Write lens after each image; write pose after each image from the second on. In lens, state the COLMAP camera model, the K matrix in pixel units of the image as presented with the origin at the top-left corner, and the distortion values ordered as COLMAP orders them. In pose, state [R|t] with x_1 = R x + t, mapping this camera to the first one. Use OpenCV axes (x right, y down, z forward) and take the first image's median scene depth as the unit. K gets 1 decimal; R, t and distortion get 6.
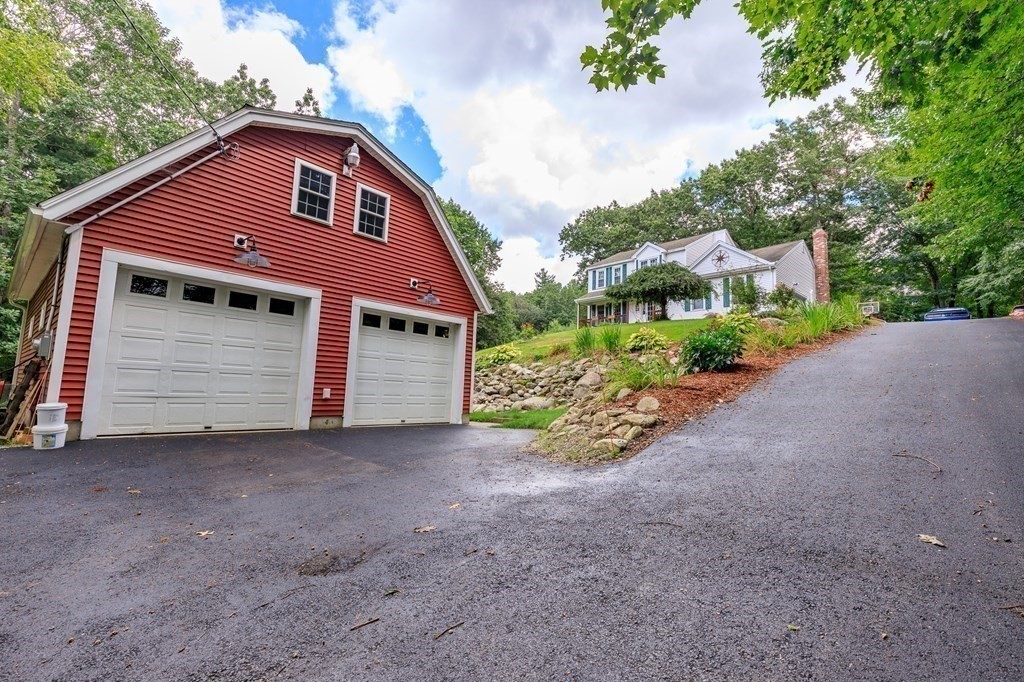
lens RADIAL K [[446.4, 0, 512.0], [0, 446.4, 341.0], [0, 0, 1]] dist [-0.000051, -0.000074]
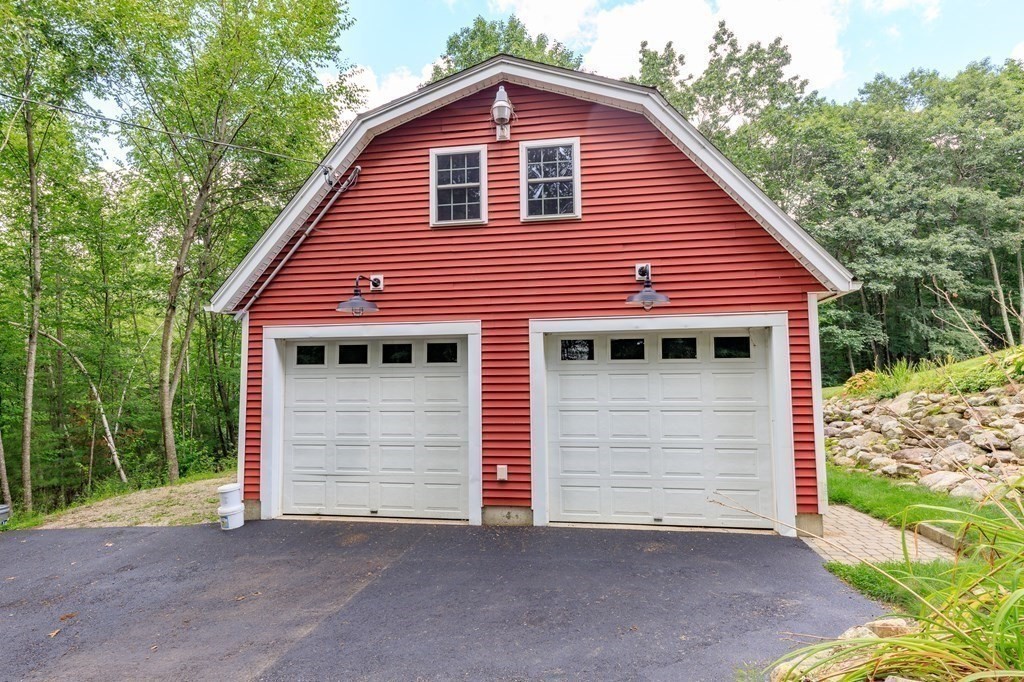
lens RADIAL K [[535.9, 0, 512.0], [0, 535.9, 341.0], [0, 0, 1]] dist [-0.001051, -0.000593]
pose [[0.541184, -0.109102, -0.833797, 0.275155], [0.120756, 0.991354, -0.051341, -0.033801], [0.832189, -0.072902, 0.549679, 0.570671]]
